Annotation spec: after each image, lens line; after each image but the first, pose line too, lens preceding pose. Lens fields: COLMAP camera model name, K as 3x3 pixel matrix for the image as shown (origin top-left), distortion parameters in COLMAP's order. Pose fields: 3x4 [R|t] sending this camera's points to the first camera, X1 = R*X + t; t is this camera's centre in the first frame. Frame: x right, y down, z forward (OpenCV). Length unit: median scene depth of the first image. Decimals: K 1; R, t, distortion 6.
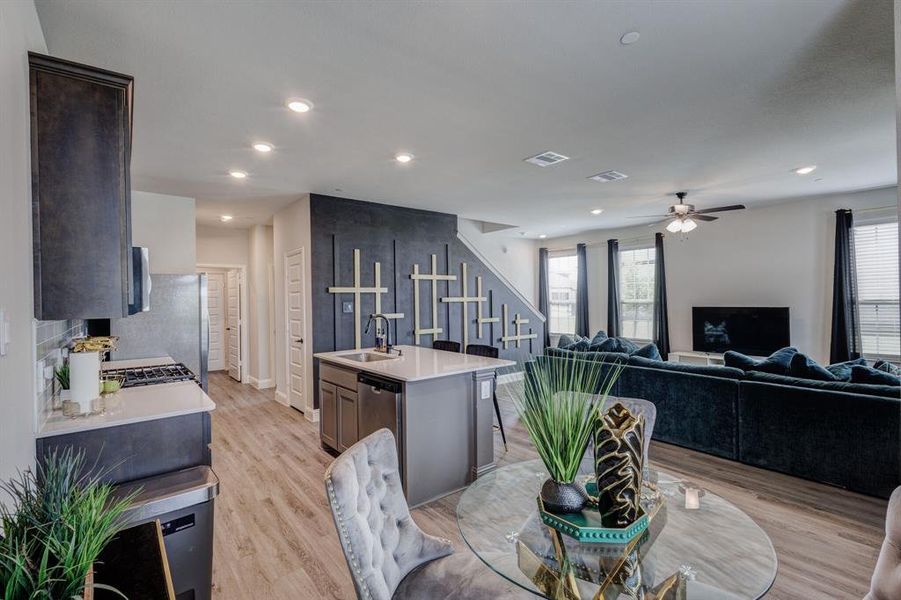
lens RADIAL K [[412.0, 0, 449.5], [0, 412.0, 300.2], [0, 0, 1]] dist [0.004914, -0.000751]
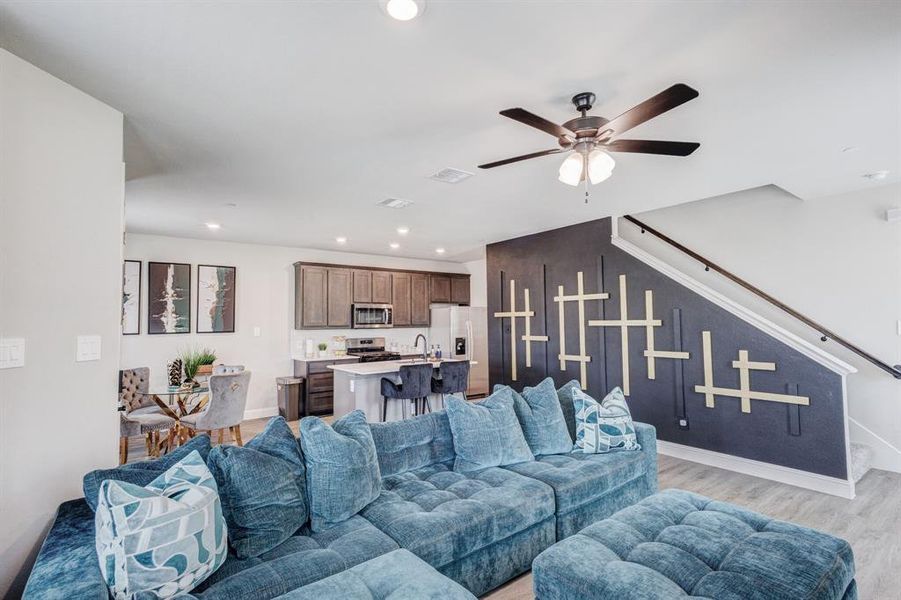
lens RADIAL K [[412.0, 0, 449.5], [0, 412.0, 300.2], [0, 0, 1]] dist [0.004914, -0.000751]
pose [[-0.021084, -0.038421, -0.999039, 1.201060], [0.010248, 0.999200, -0.038644, -0.026215], [0.999725, -0.011053, -0.020673, 1.038619]]
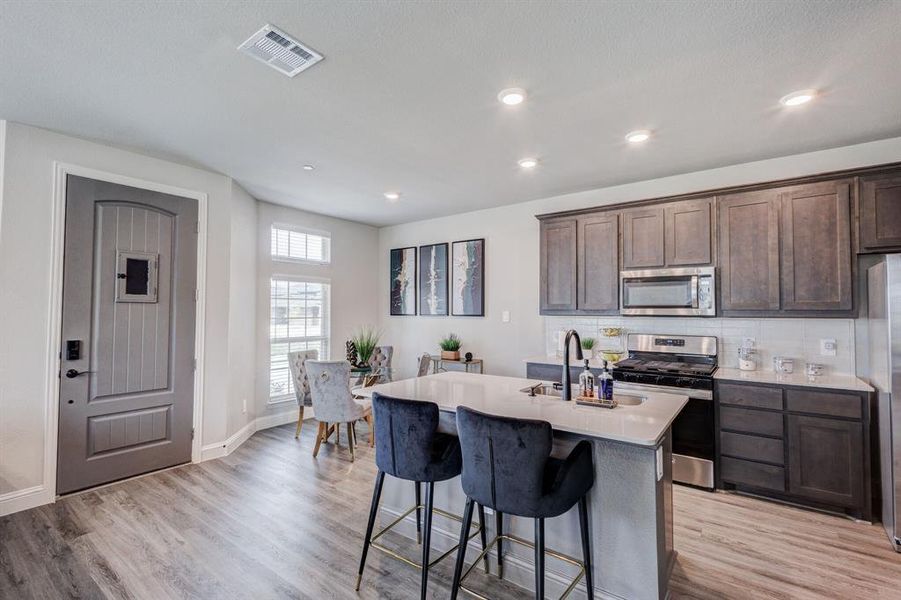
lens RADIAL K [[412.0, 0, 449.5], [0, 412.0, 300.2], [0, 0, 1]] dist [0.004914, -0.000751]
pose [[-0.967993, 0.004914, -0.250930, 0.141831], [0.010815, 0.999696, -0.022141, 0.002099], [0.250746, -0.024146, -0.967752, 1.409343]]
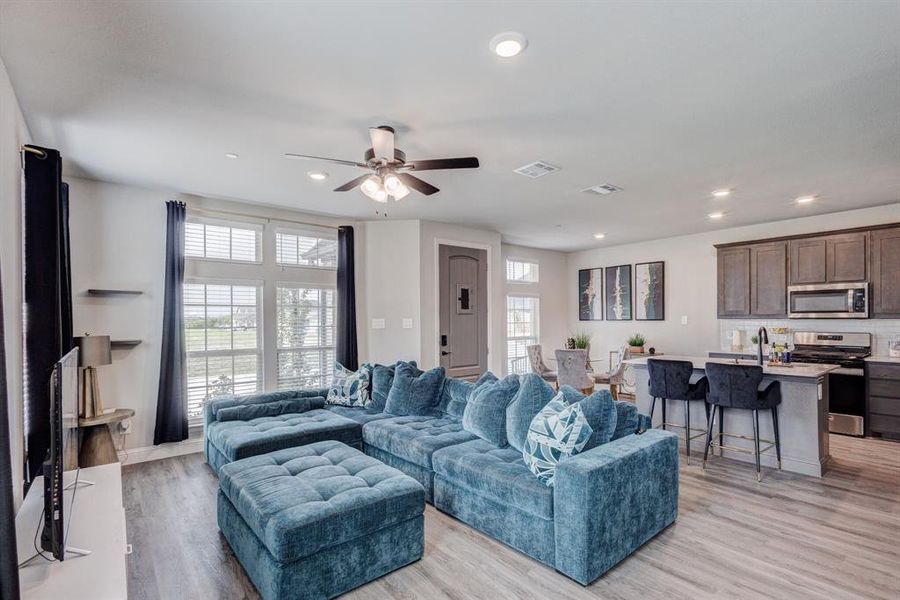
lens RADIAL K [[429.6, 0, 450.4], [0, 429.6, 320.1], [0, 0, 1]] dist [0.002576, -0.000415]
pose [[-0.999685, 0.022750, -0.010561, 0.599753], [0.022687, 0.999724, 0.006058, -0.006581], [0.010696, 0.005817, -0.999926, 1.932659]]
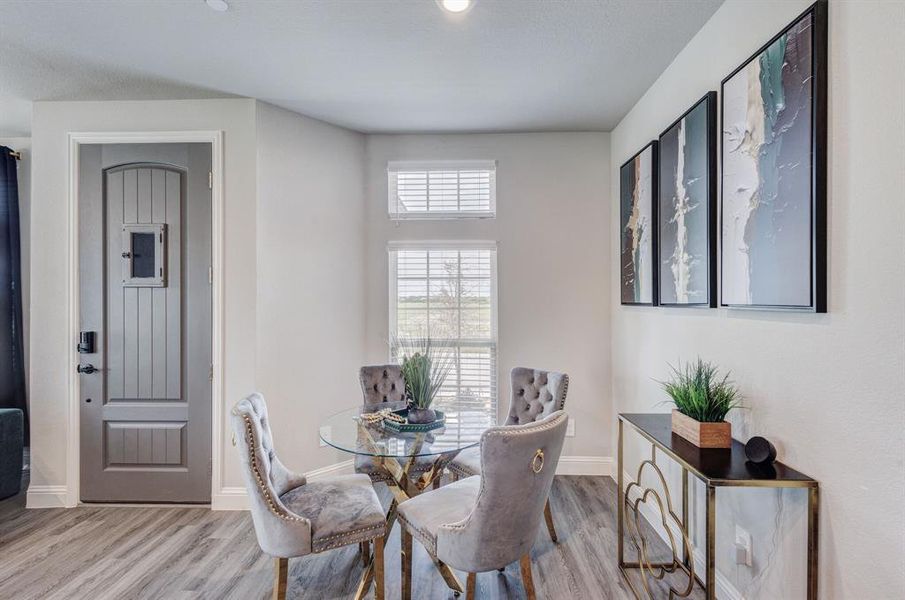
lens RADIAL K [[413.7, 0, 452.5], [0, 413.7, 300.0], [0, 0, 1]] dist [0.003609, 0.000427]
pose [[-0.766201, 0.015411, 0.642417, -0.255983], [0.014054, 0.999875, -0.007225, 0.013499], [-0.642448, 0.003492, -0.766321, 0.656235]]
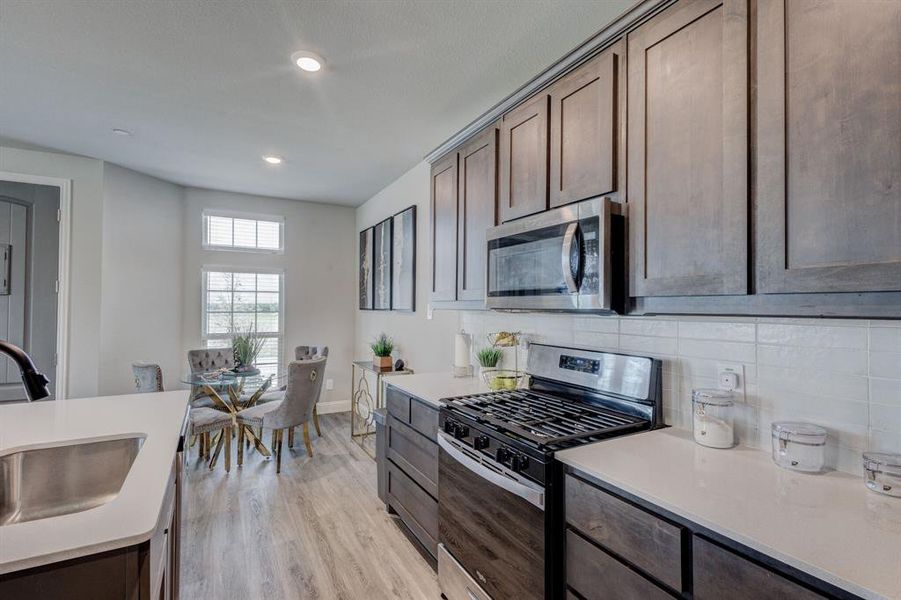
lens RADIAL K [[412.0, 0, 449.5], [0, 412.0, 300.2], [0, 0, 1]] dist [0.004914, -0.000751]
pose [[-0.987433, 0.012349, 0.157553, -0.489373], [0.009697, 0.999798, -0.017591, 0.016329], [-0.157738, -0.015842, -0.987354, 1.121334]]
